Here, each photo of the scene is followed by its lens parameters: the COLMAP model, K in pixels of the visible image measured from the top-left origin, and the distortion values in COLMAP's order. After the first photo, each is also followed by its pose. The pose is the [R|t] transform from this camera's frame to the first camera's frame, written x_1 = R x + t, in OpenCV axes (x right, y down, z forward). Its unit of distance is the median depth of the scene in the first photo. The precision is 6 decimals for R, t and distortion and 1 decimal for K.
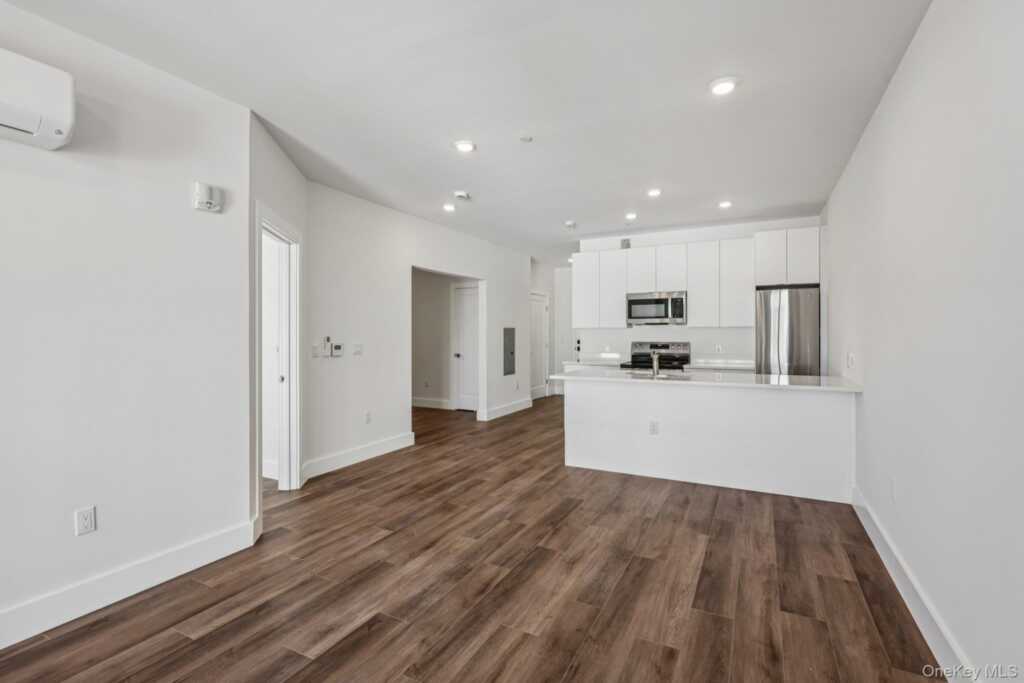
lens RADIAL K [[515.9, 0, 513.5], [0, 515.9, 330.9], [0, 0, 1]] dist [0.203375, -0.000084]
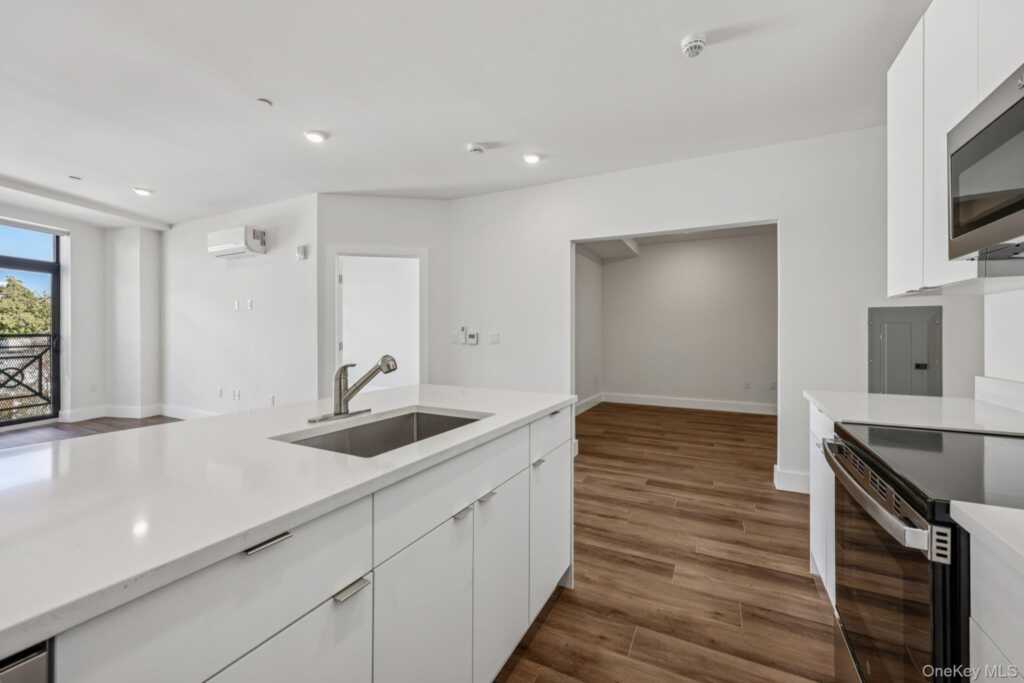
lens RADIAL K [[416.7, 0, 512.0], [0, 416.7, 341.5], [0, 0, 1]] dist [0.000488, 0.000011]
pose [[0.004580, -0.000162, -0.999989, 0.441519], [0.008041, 0.999968, -0.000125, 0.034151], [0.999957, -0.008040, 0.004581, 0.851532]]
